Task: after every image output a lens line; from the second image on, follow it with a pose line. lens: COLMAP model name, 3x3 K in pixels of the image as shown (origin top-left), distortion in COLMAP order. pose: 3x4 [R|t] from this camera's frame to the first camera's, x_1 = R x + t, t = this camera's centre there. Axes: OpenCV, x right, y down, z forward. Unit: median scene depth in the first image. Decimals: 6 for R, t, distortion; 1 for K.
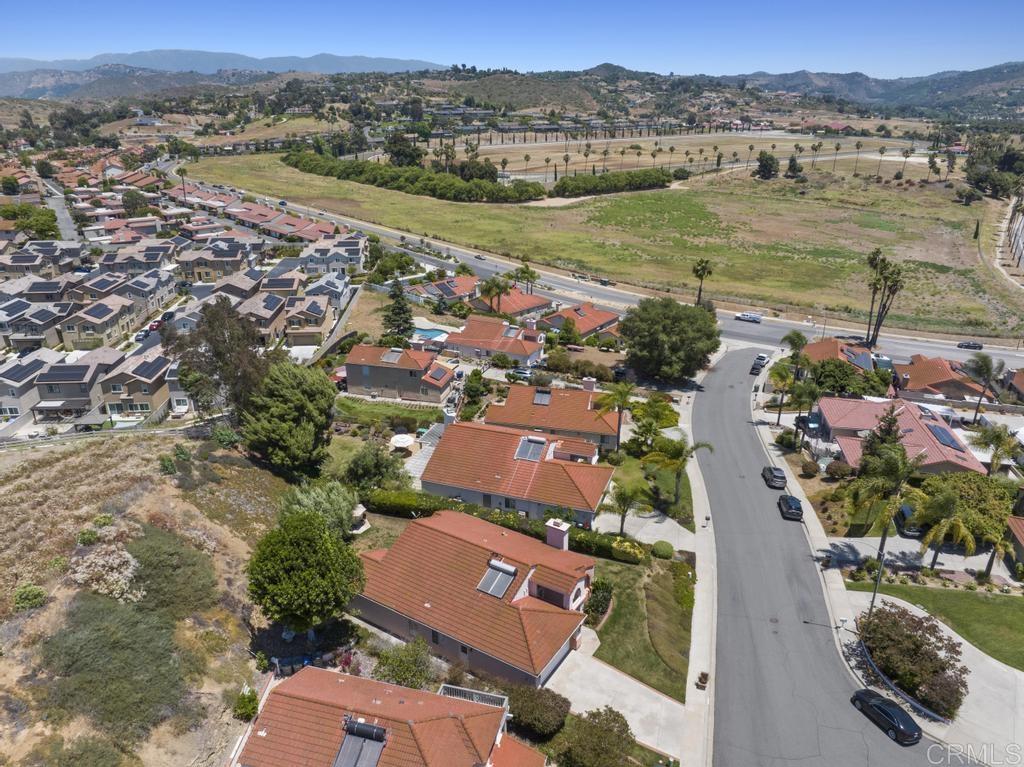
lens RADIAL K [[718.4, 0, 507.7], [0, 718.4, 382.8], [0, 0, 1]] dist [-0.042442, 0.006264]
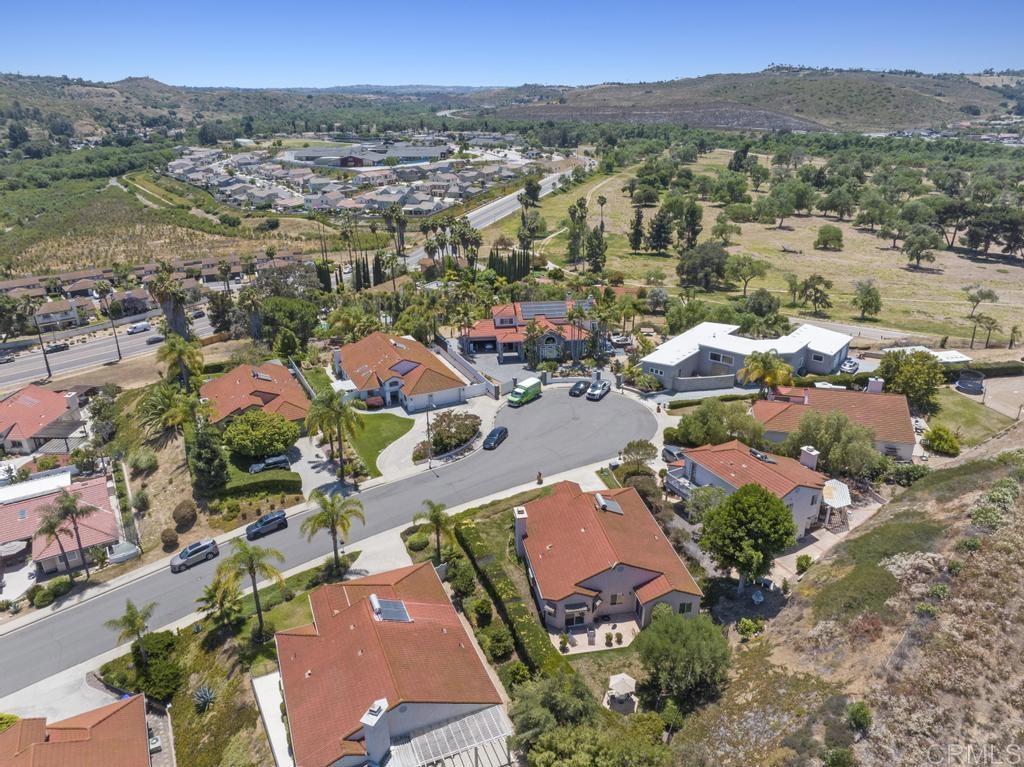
lens RADIAL K [[718.4, 0, 510.3], [0, 718.4, 375.3], [0, 0, 1]] dist [-0.042442, 0.006264]
pose [[-0.675933, -0.266639, 0.687036, -0.098751], [0.280612, 0.768907, 0.574490, -0.096913], [-0.681448, 0.581107, -0.444908, 0.211434]]
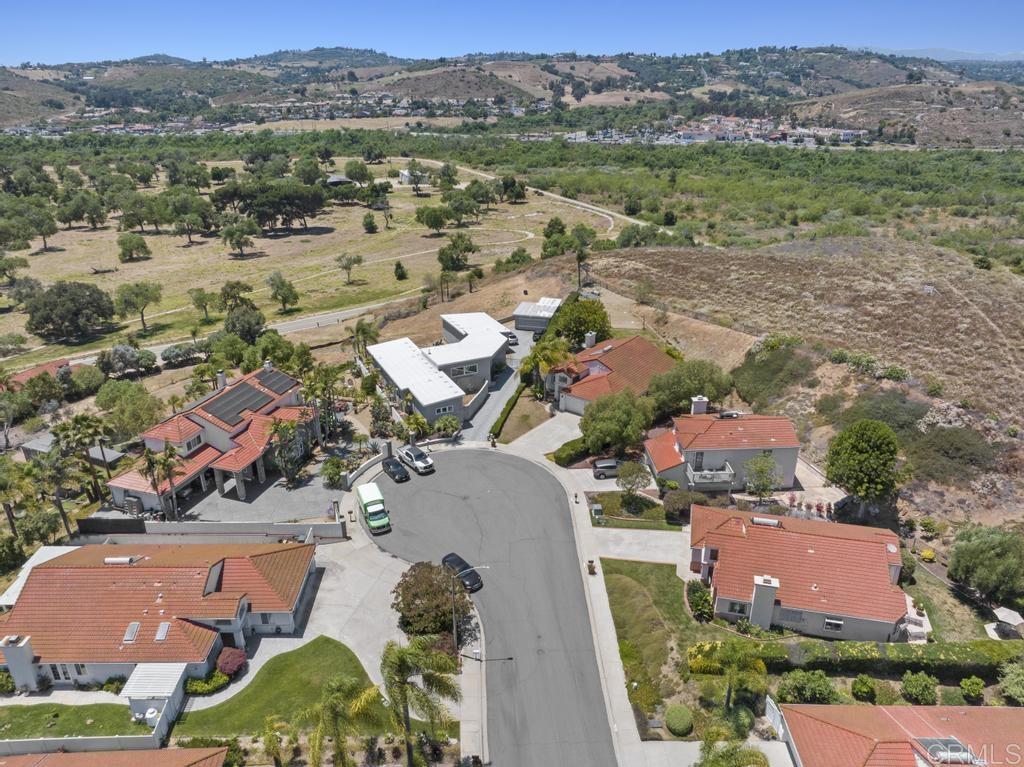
lens RADIAL K [[718.4, 0, 510.5], [0, 718.4, 382.2], [0, 0, 1]] dist [-0.042442, 0.006264]
pose [[-0.951084, 0.129548, -0.280458, 0.094914], [-0.105670, 0.716651, 0.689380, -0.092457], [0.290298, 0.685294, -0.667906, 0.204878]]
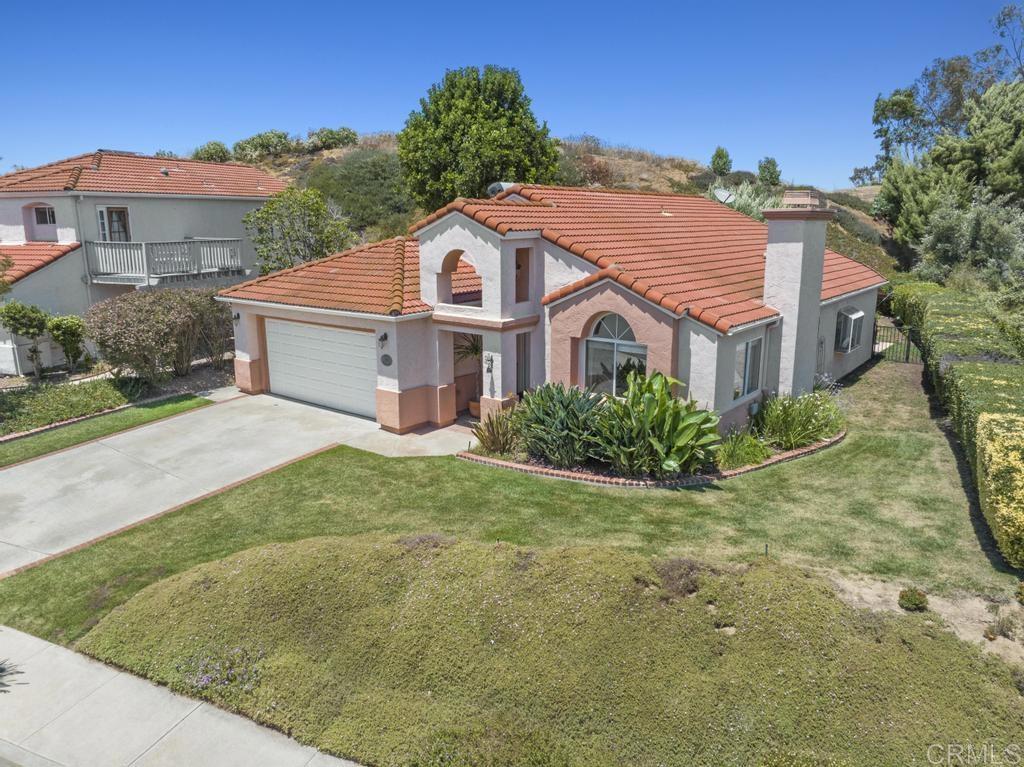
lens RADIAL K [[718.4, 0, 510.4], [0, 718.4, 384.8], [0, 0, 1]] dist [-0.042442, 0.006264]
pose [[-0.098941, 0.226327, -0.969013, 0.052270], [-0.364541, 0.897851, 0.246927, 0.034722], [0.925916, 0.377676, -0.006329, 0.140583]]
